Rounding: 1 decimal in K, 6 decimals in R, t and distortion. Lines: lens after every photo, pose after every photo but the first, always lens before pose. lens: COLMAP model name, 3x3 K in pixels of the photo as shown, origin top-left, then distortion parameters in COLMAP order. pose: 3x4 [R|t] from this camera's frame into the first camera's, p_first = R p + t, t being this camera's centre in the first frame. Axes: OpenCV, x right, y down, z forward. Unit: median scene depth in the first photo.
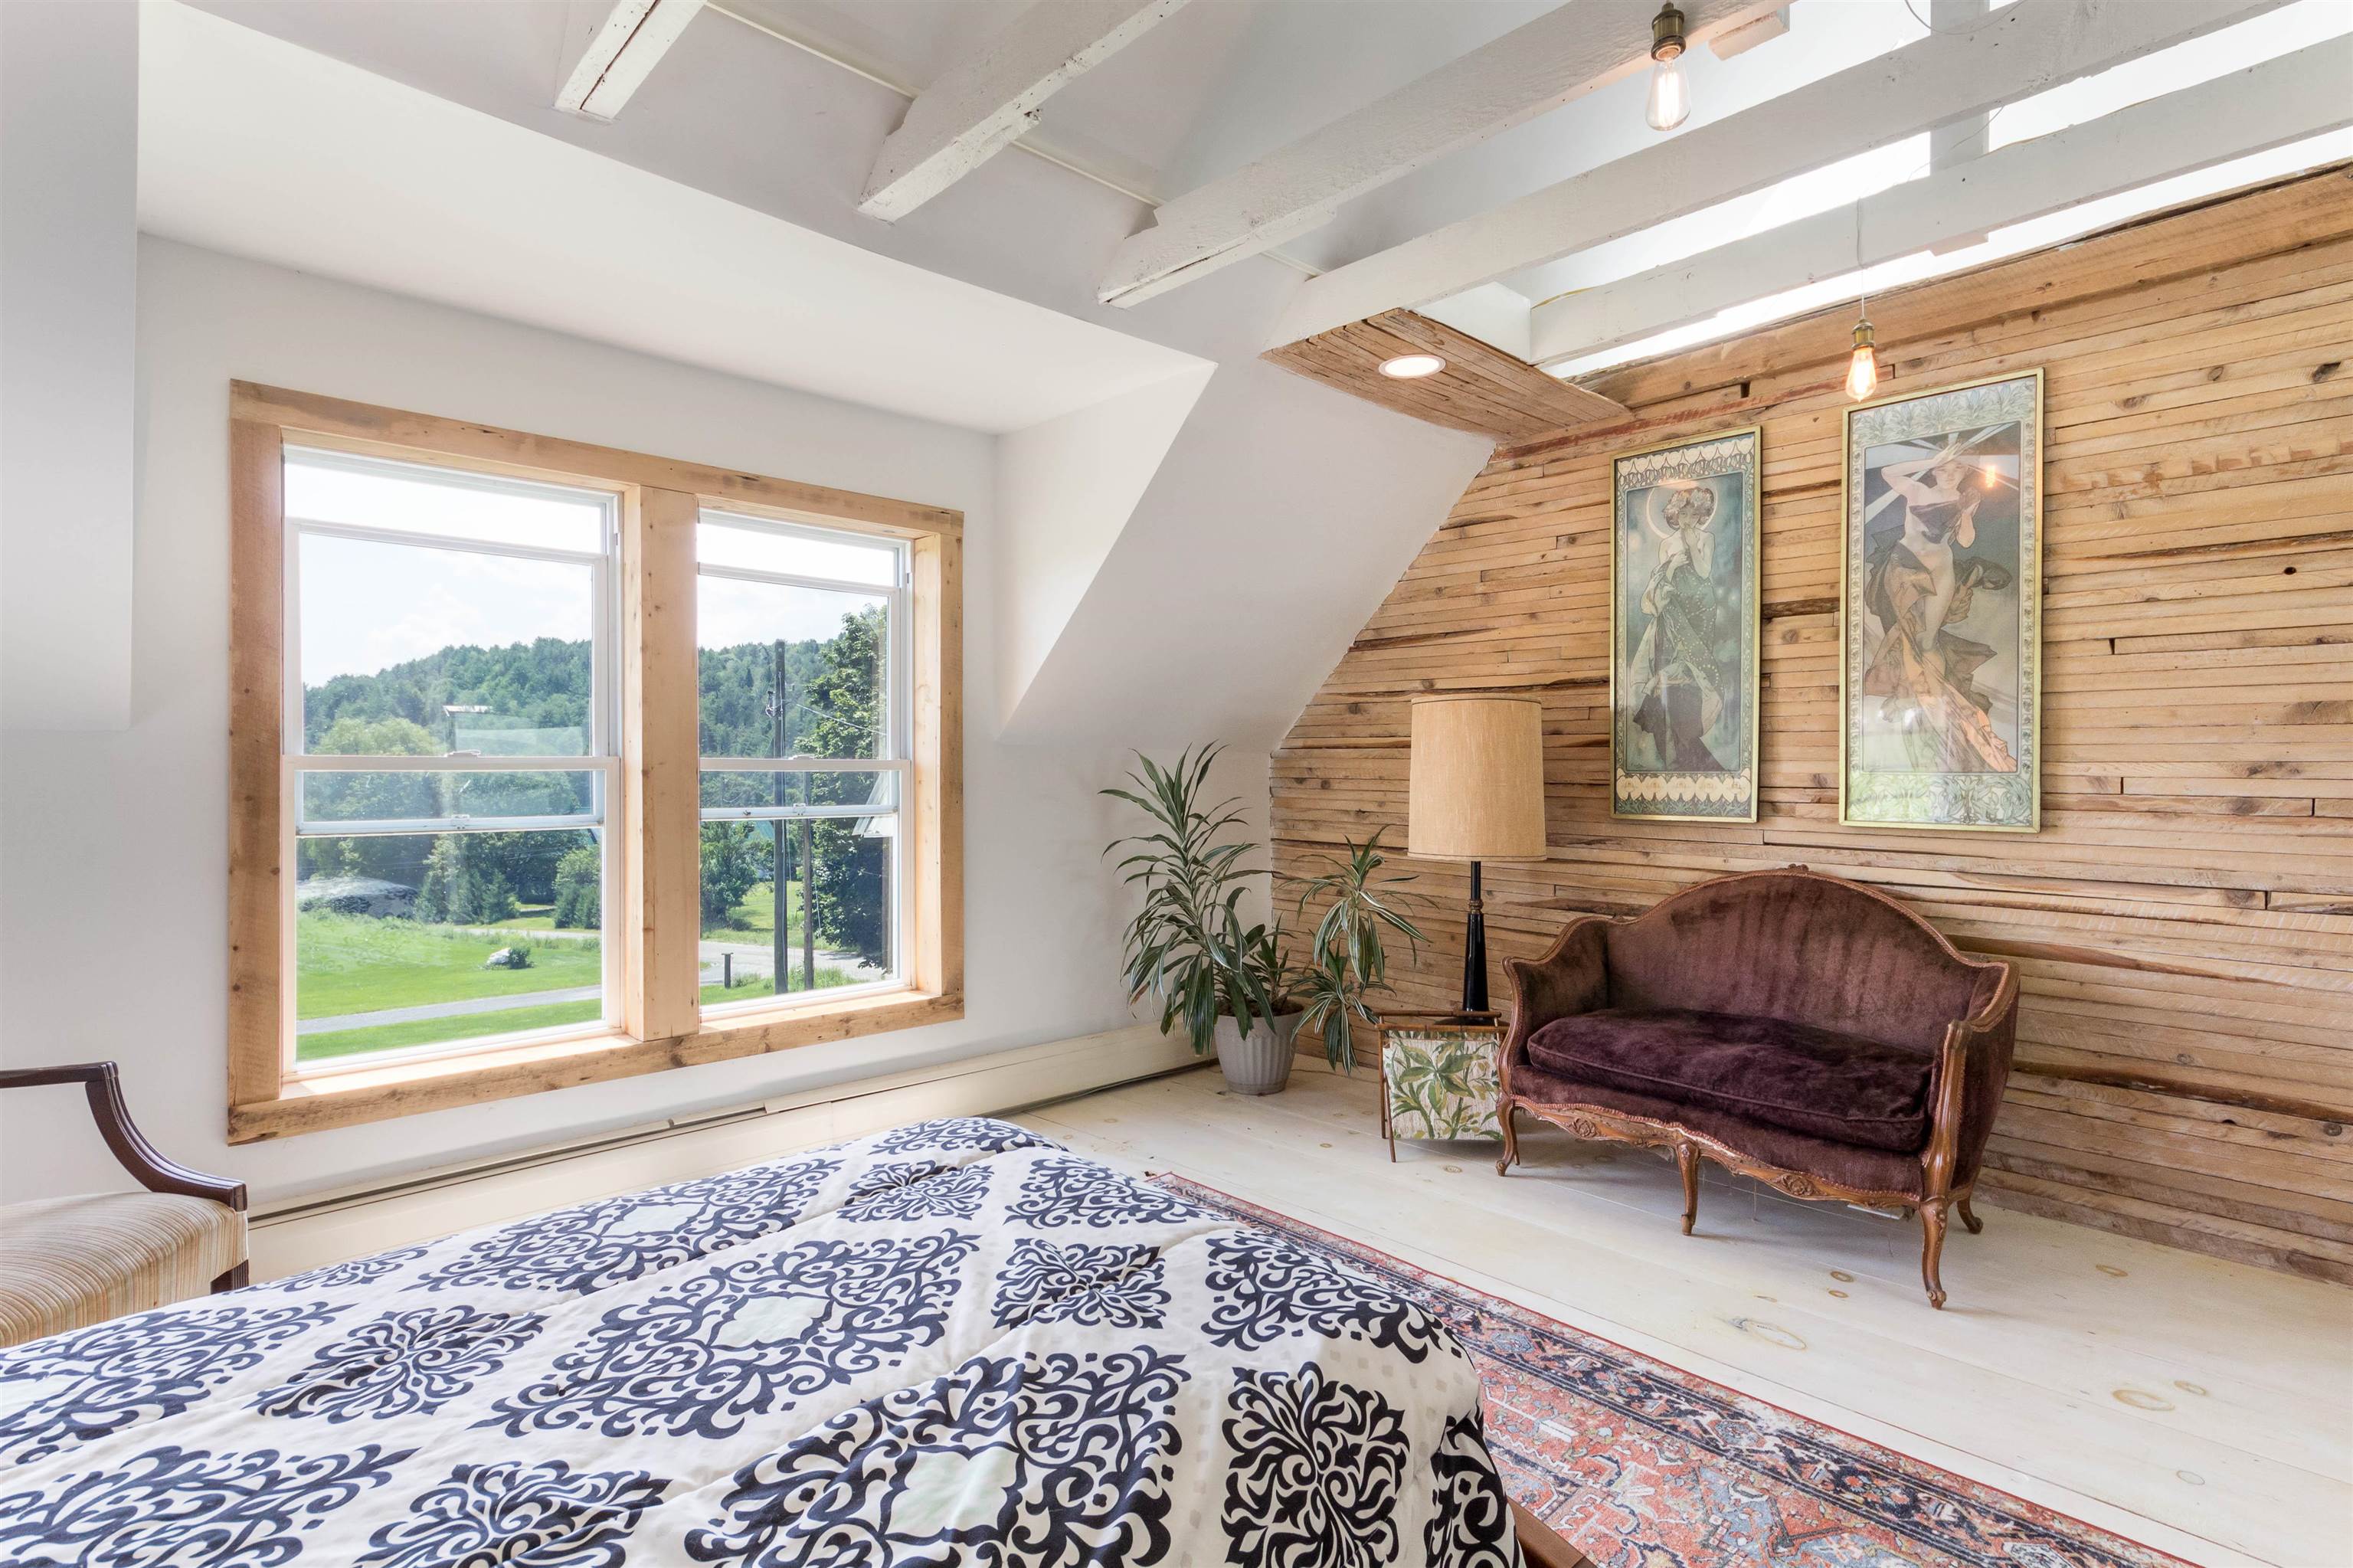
lens RADIAL K [[1134.9, 0, 1189.0], [0, 1134.9, 774.0], [0, 0, 1]] dist [-0.003970, -0.000351]
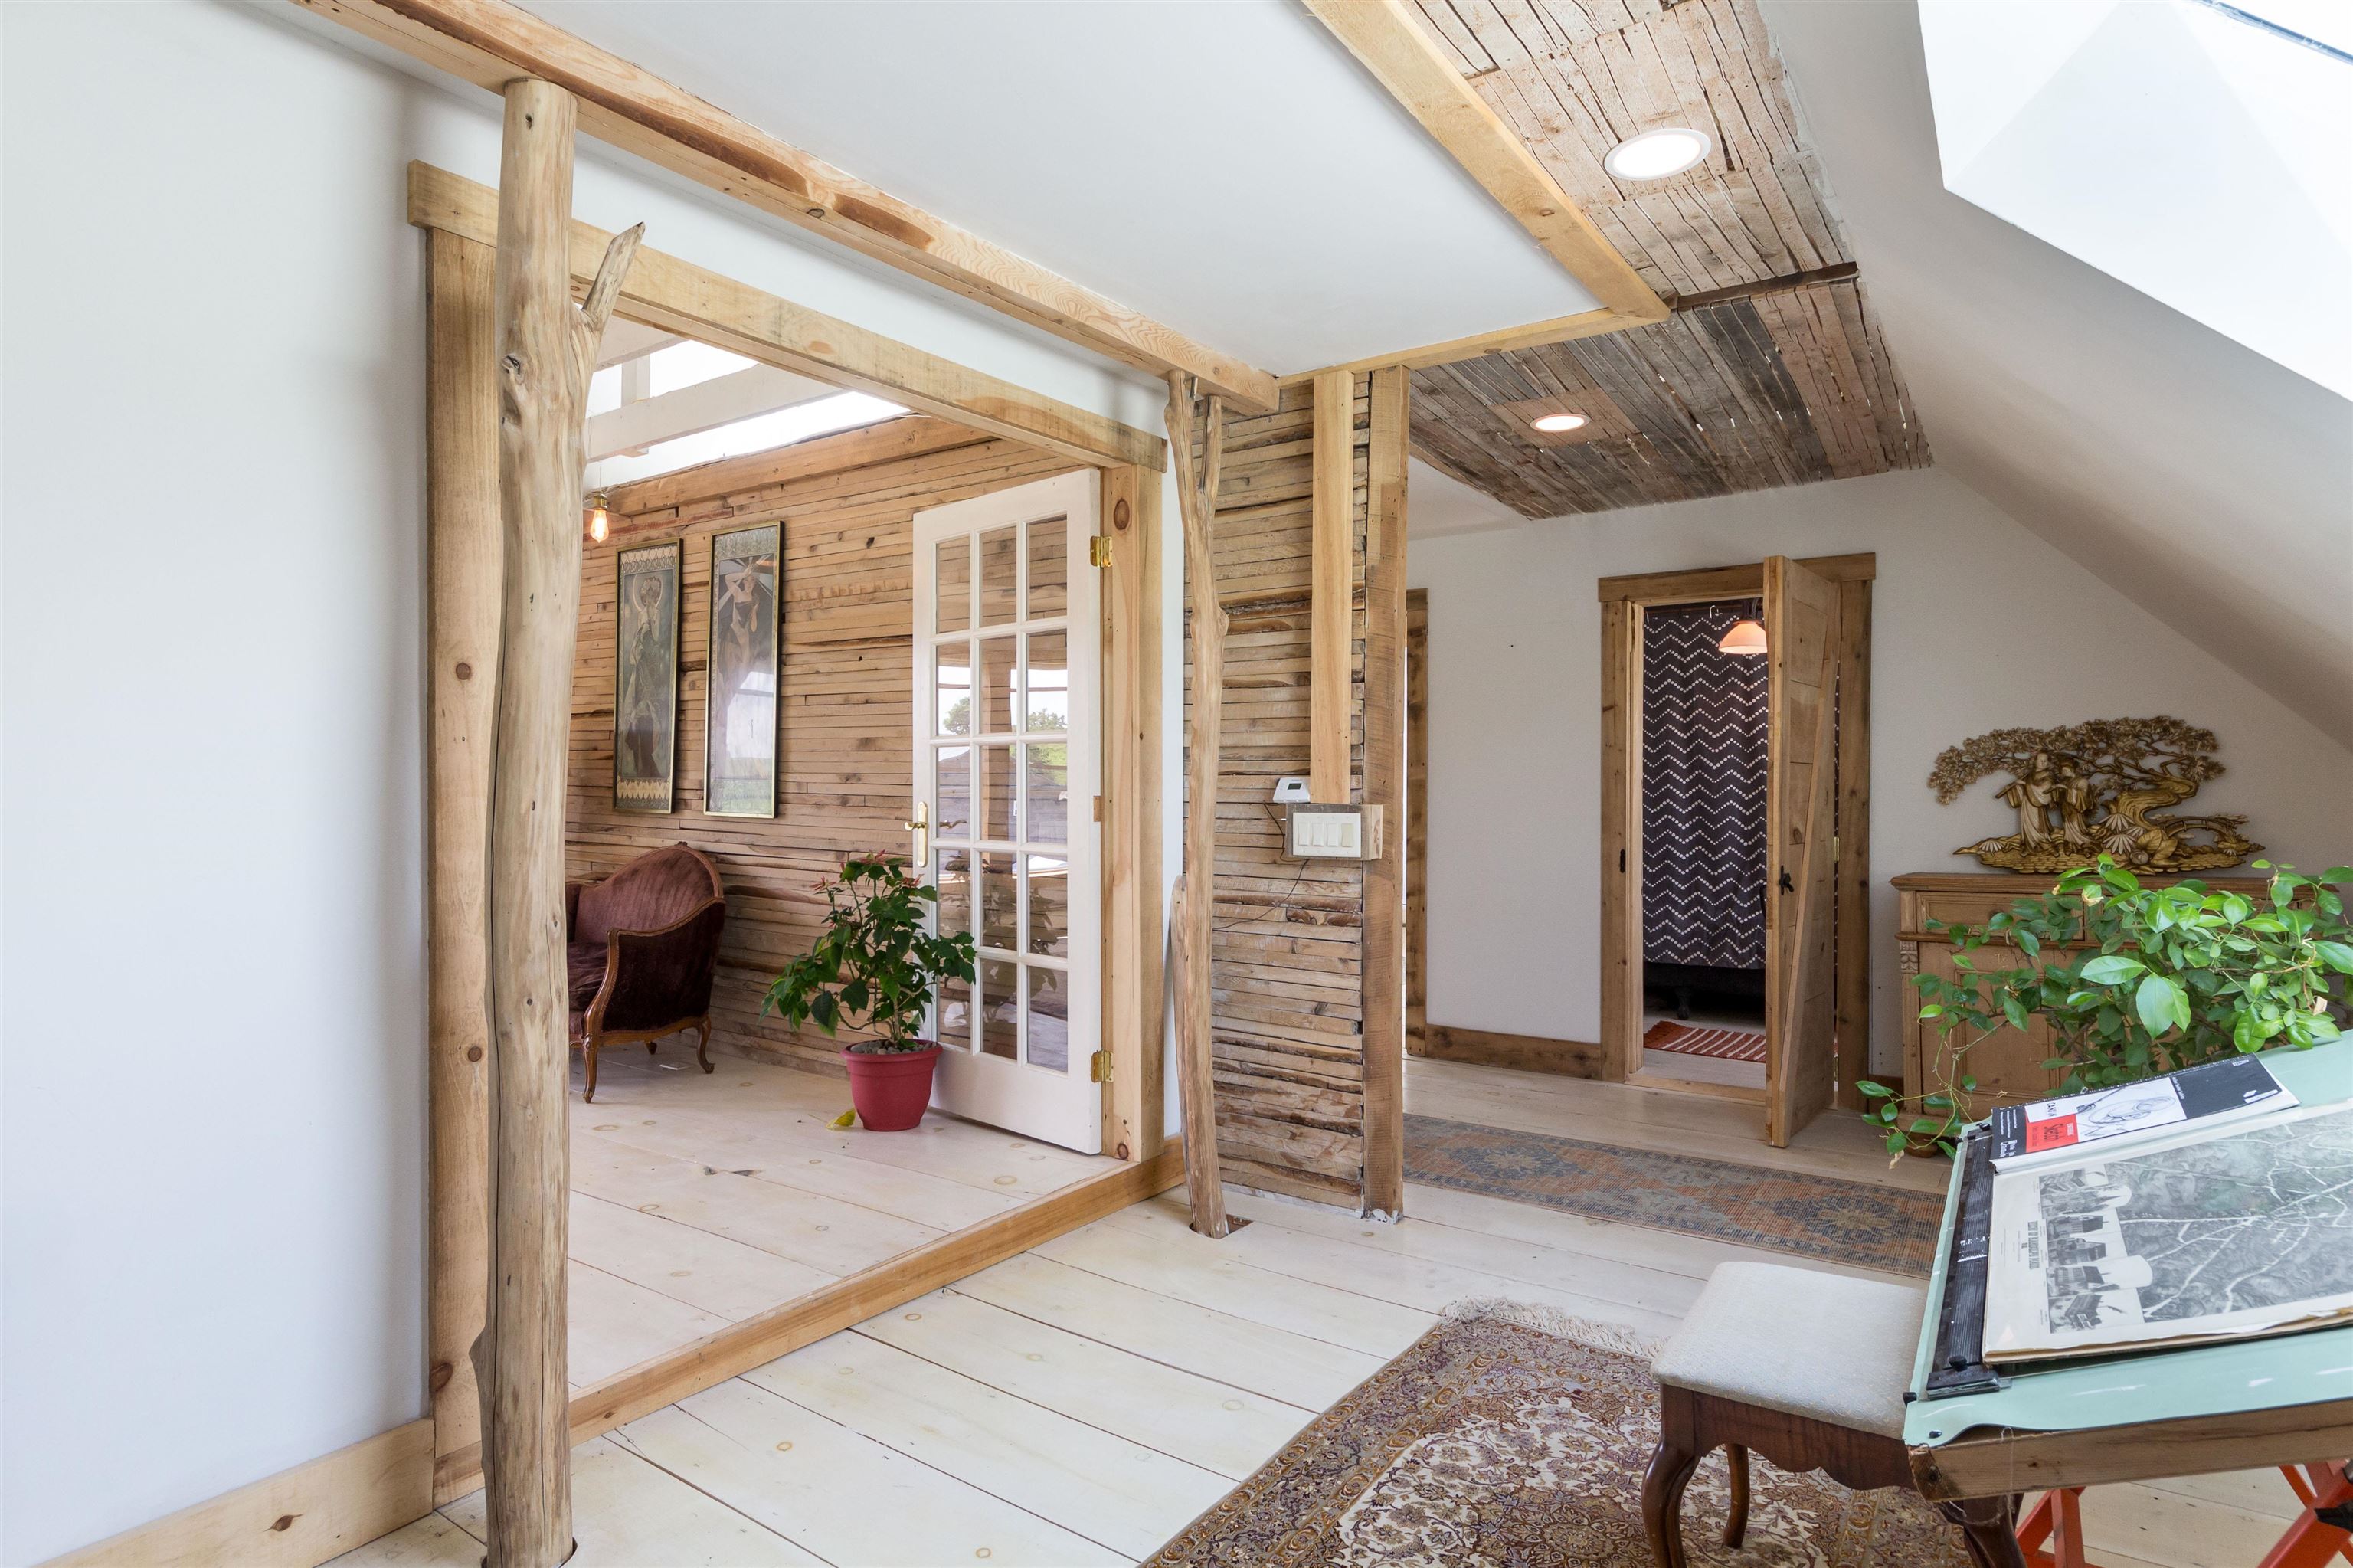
lens RADIAL K [[1236.0, 0, 1172.8], [0, 1236.0, 781.7], [0, 0, 1]] dist [0.001410, 0.000018]
pose [[0.978109, 0.015457, 0.207519, 0.785932], [-0.013090, 0.999833, -0.012773, 0.013894], [-0.207681, 0.009777, 0.978148, -0.658018]]
